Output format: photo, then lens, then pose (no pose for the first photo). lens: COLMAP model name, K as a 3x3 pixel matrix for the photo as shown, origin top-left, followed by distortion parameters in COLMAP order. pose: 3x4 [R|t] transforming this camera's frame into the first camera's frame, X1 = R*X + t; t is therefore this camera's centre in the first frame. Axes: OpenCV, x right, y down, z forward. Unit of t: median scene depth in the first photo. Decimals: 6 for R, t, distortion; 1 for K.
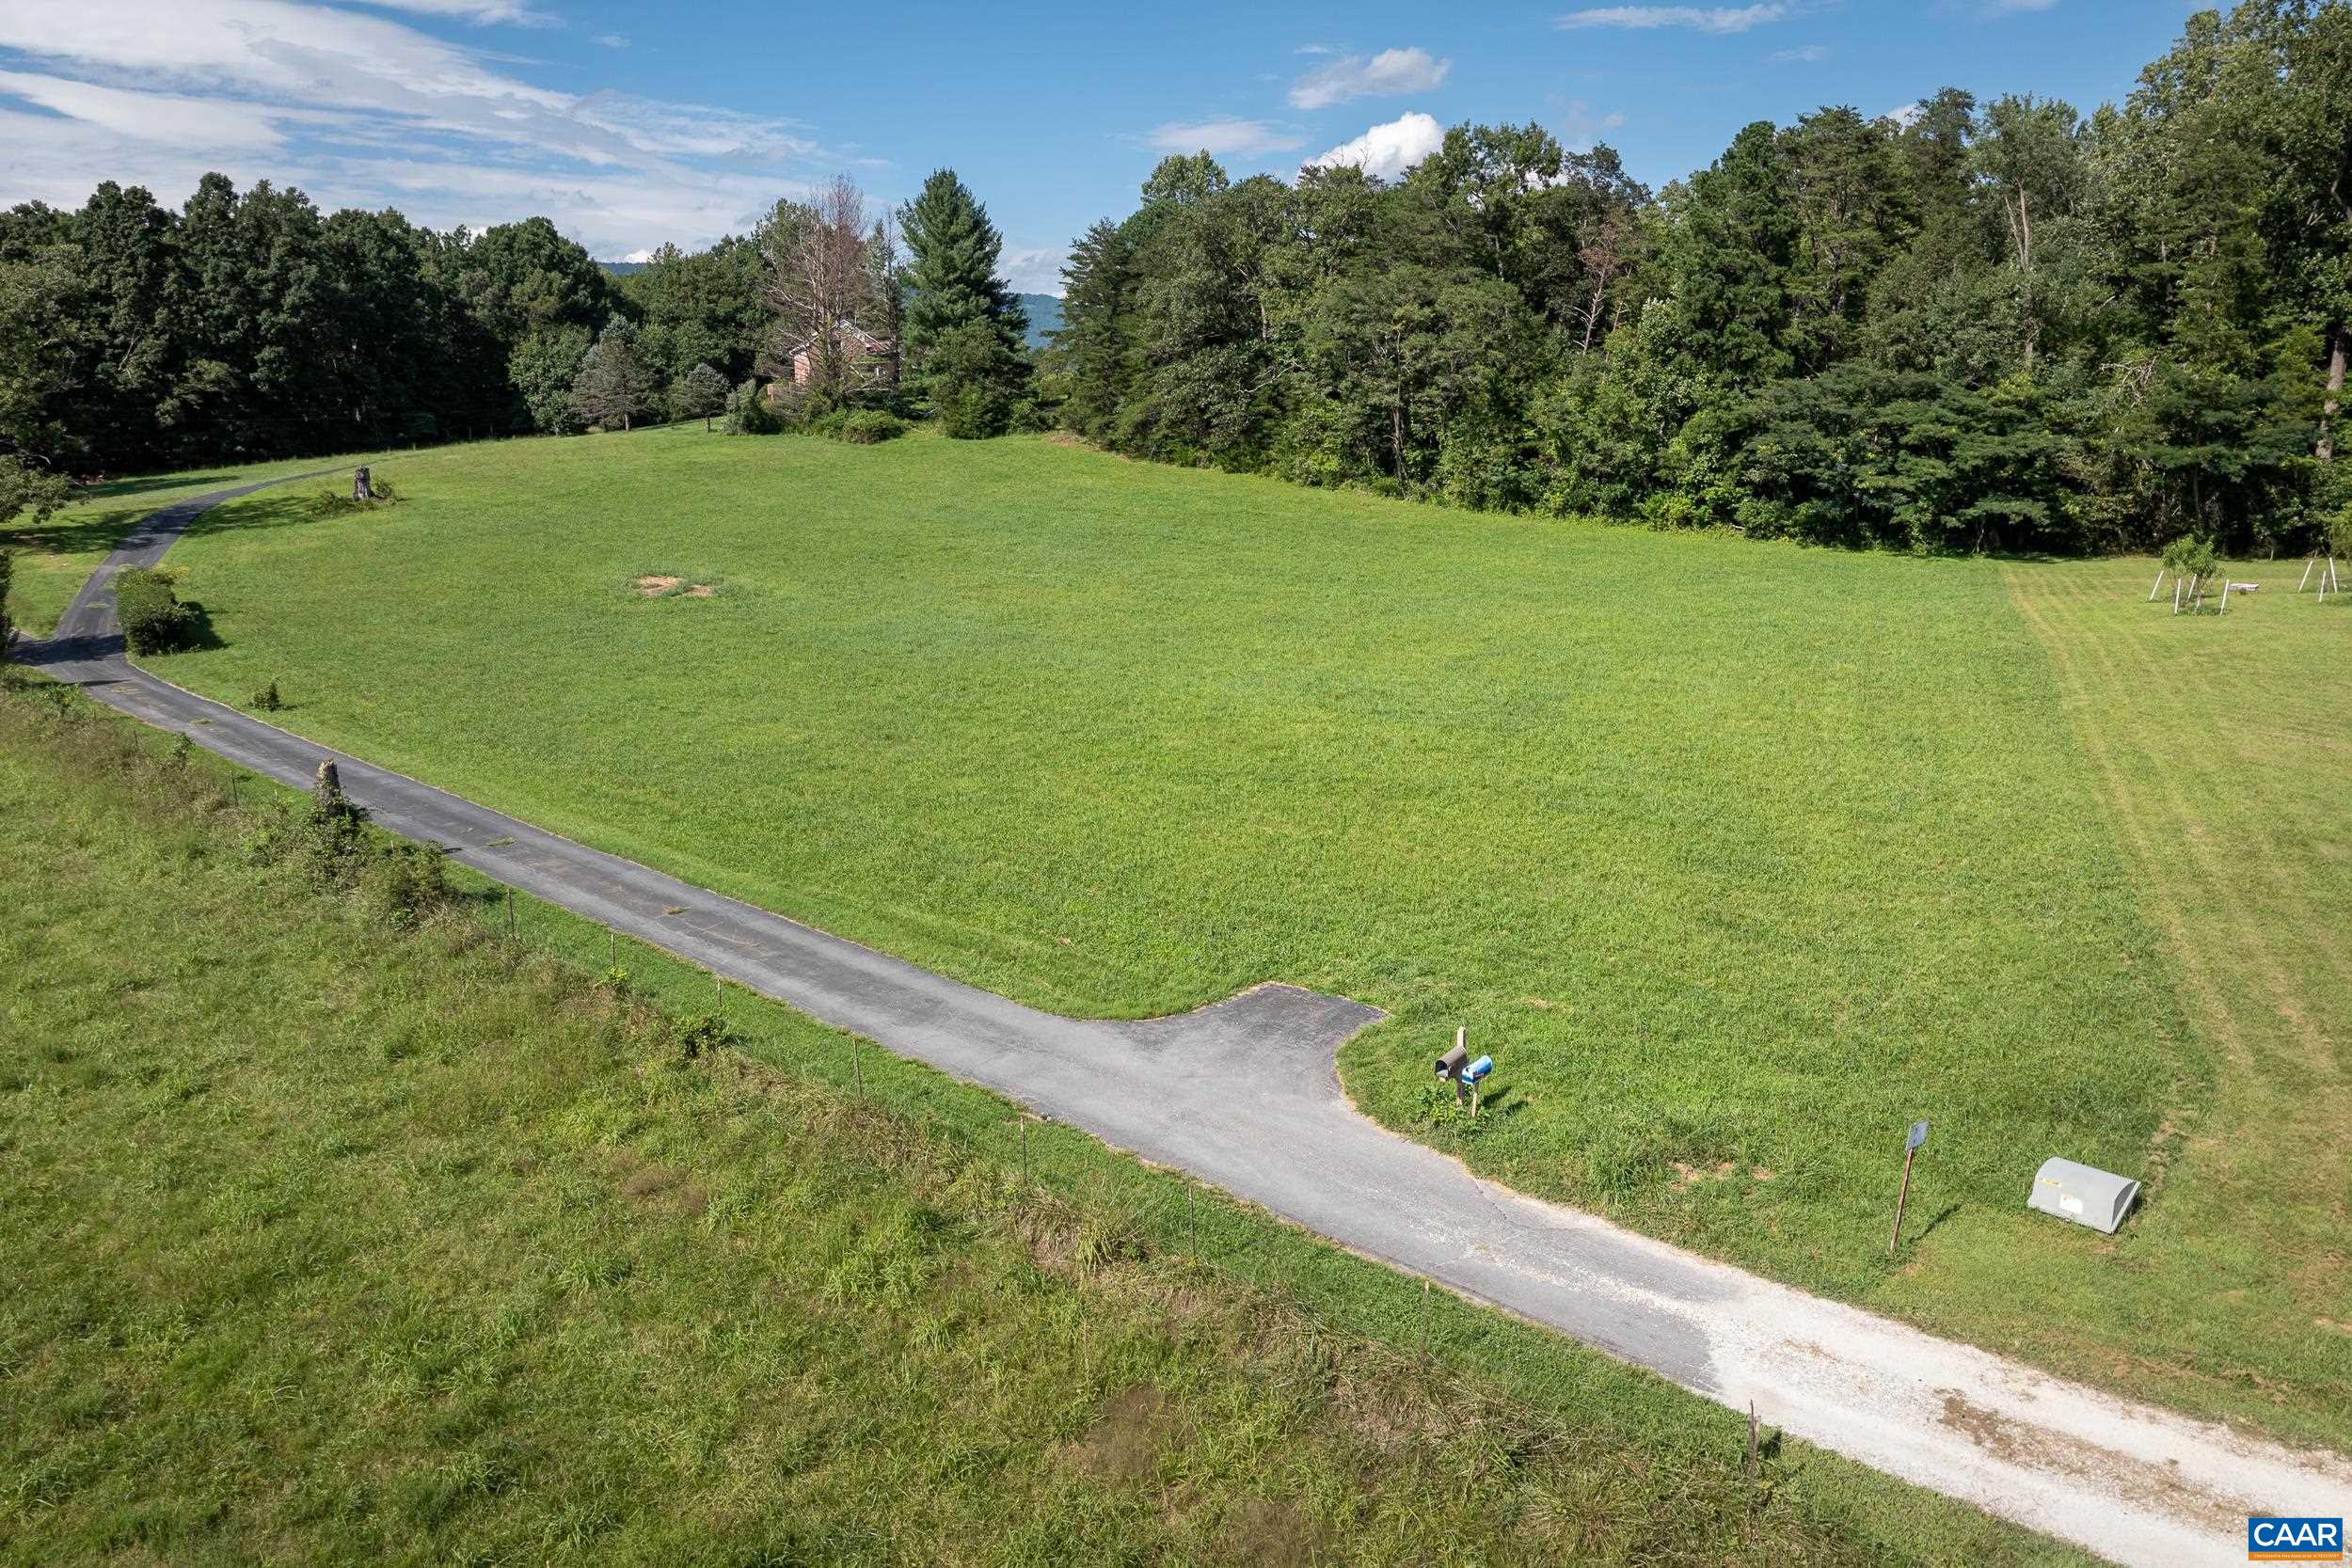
lens RADIAL K [[1657.9, 0, 1175.7], [0, 1657.9, 784.0], [0, 0, 1]] dist [-0.040377, 0.003909]
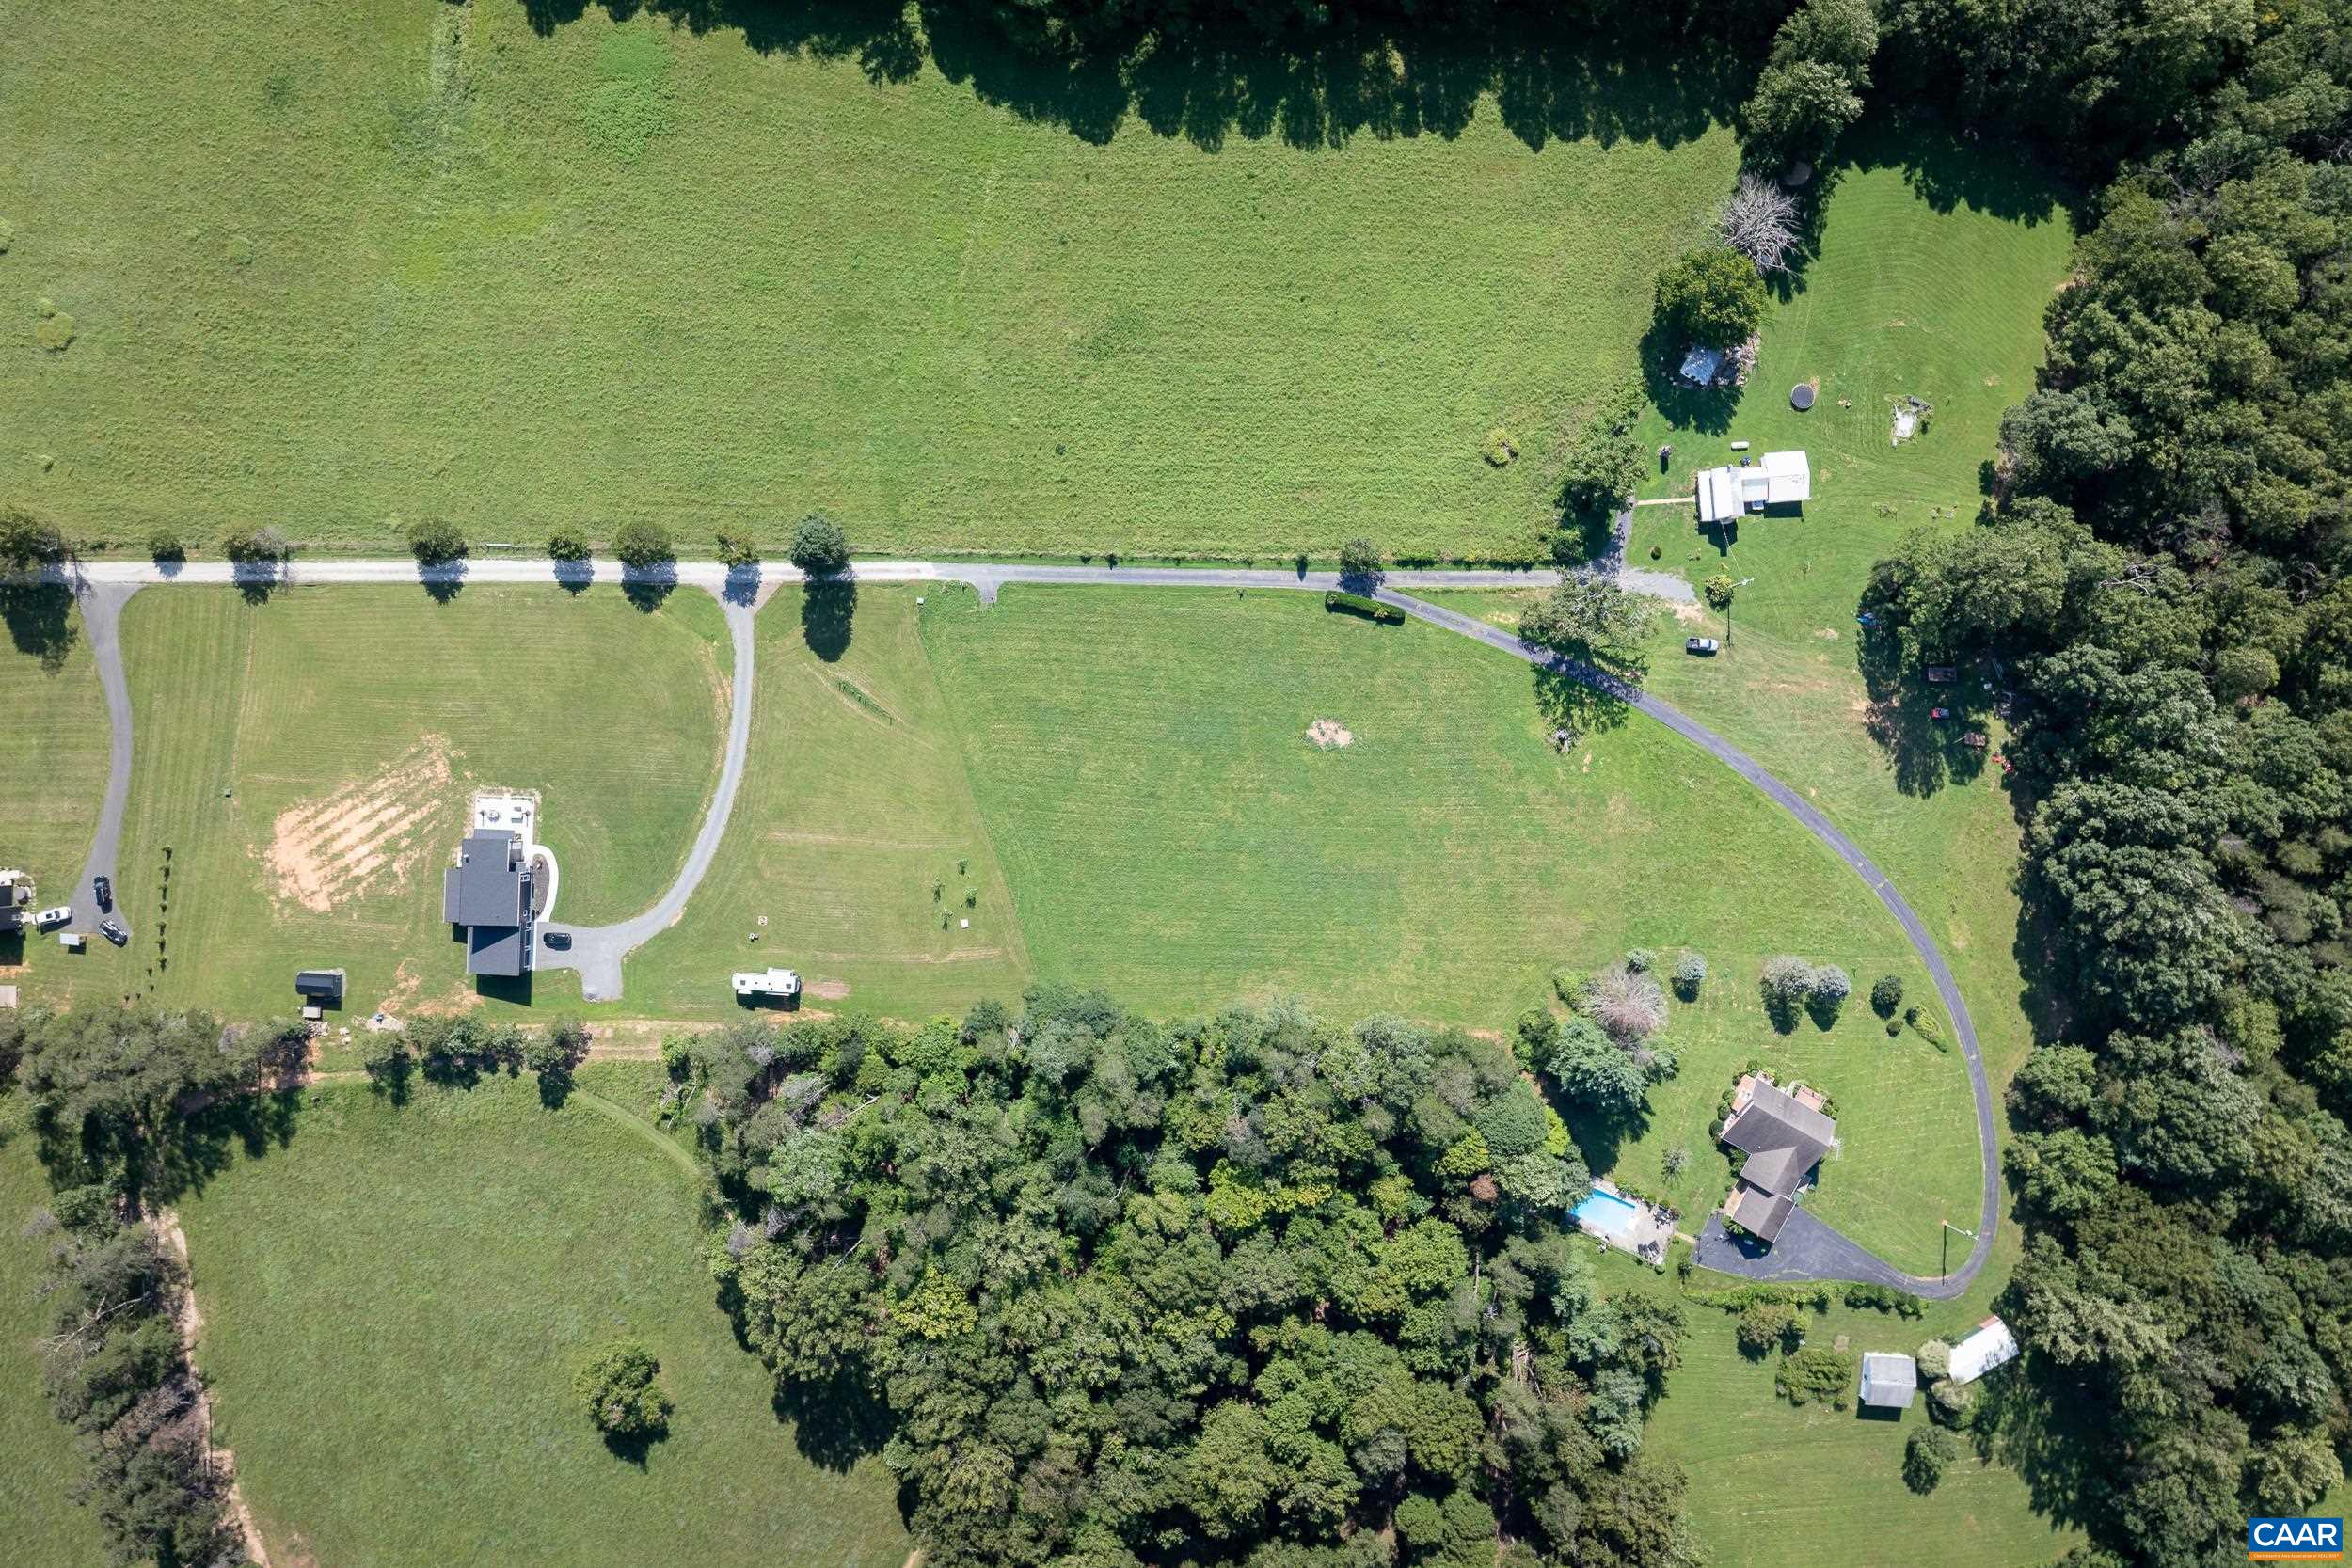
lens RADIAL K [[1657.9, 0, 1180.7], [0, 1657.9, 772.9], [0, 0, 1]] dist [-0.040377, 0.003909]
pose [[-0.736507, 0.676420, -0.003715, -0.005201], [-0.136634, -0.143389, 0.980189, -2.049105], [0.662487, 0.722424, 0.198029, 0.108026]]
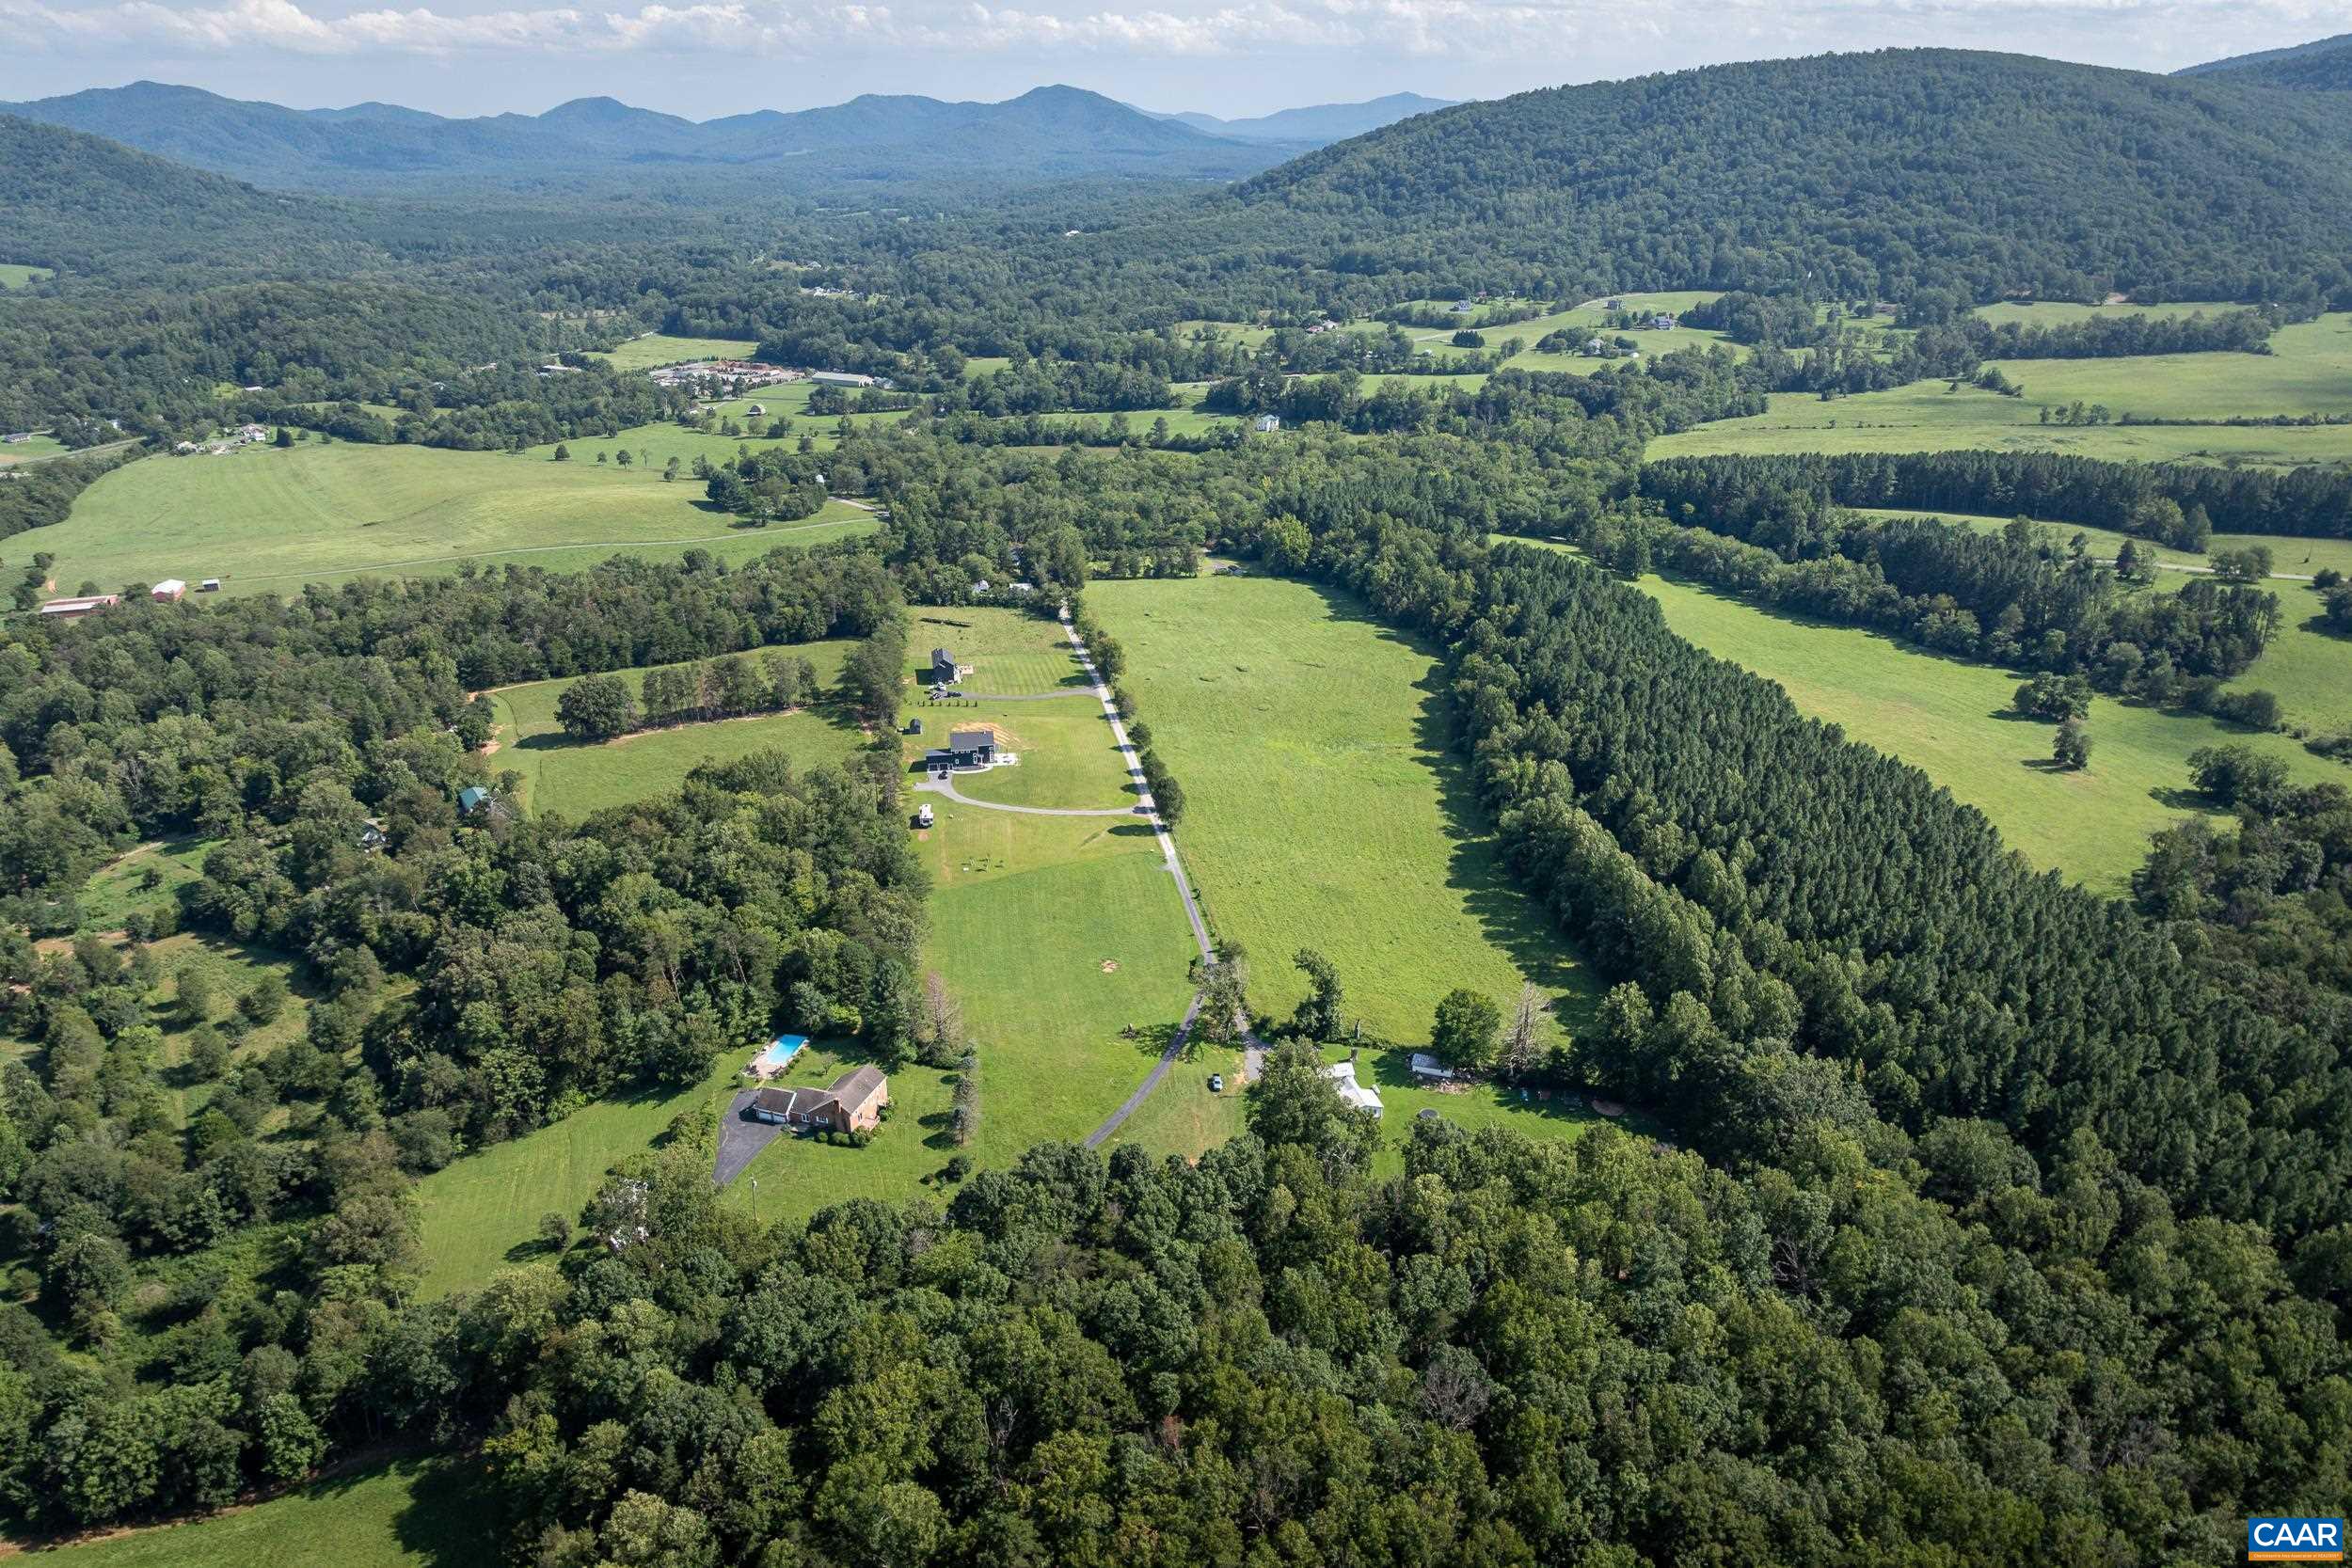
lens RADIAL K [[1657.9, 0, 1180.3], [0, 1657.9, 775.8], [0, 0, 1]] dist [-0.040377, 0.003909]
pose [[-0.798186, -0.215200, 0.562662, -1.919524], [0.138108, 0.843769, 0.518633, -1.924089], [-0.586366, 0.491673, -0.643764, 2.305273]]
